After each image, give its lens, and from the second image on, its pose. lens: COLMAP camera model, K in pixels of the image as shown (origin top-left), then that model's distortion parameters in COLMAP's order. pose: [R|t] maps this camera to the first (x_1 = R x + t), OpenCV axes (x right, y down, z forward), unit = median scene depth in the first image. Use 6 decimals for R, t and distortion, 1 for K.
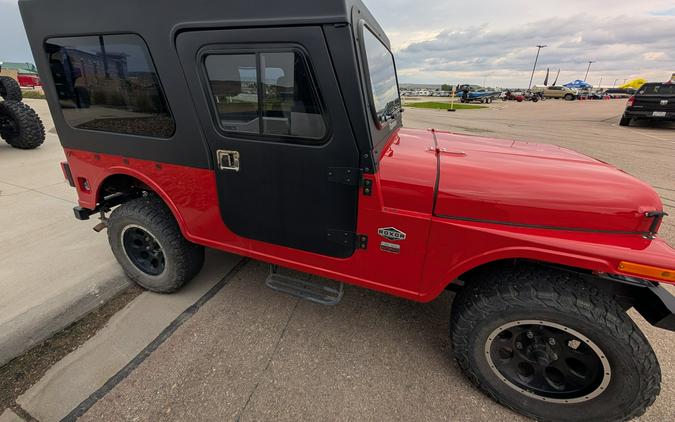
lens RADIAL K [[248.6, 0, 336.0], [0, 248.6, 168.9], [0, 0, 1]] dist [0.000882, 0.000006]
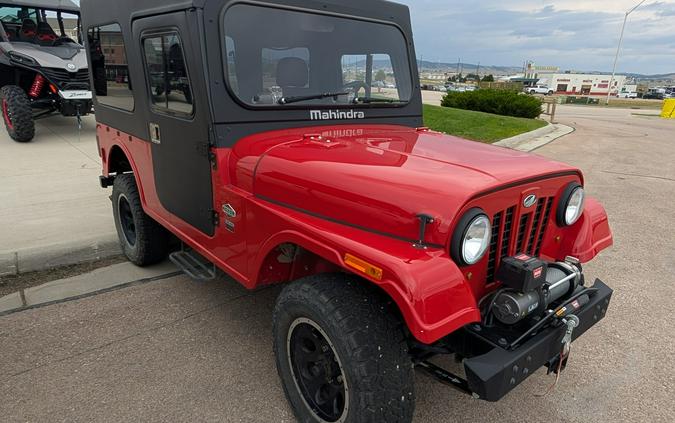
lens RADIAL K [[439.6, 0, 337.8], [0, 439.6, 218.5], [0, 0, 1]] dist [0.004702, 0.000936]
pose [[0.854325, 0.158543, -0.494968, 1.139324], [-0.154474, 0.986759, 0.049442, 0.104033], [0.496253, 0.034220, 0.867504, -0.245381]]
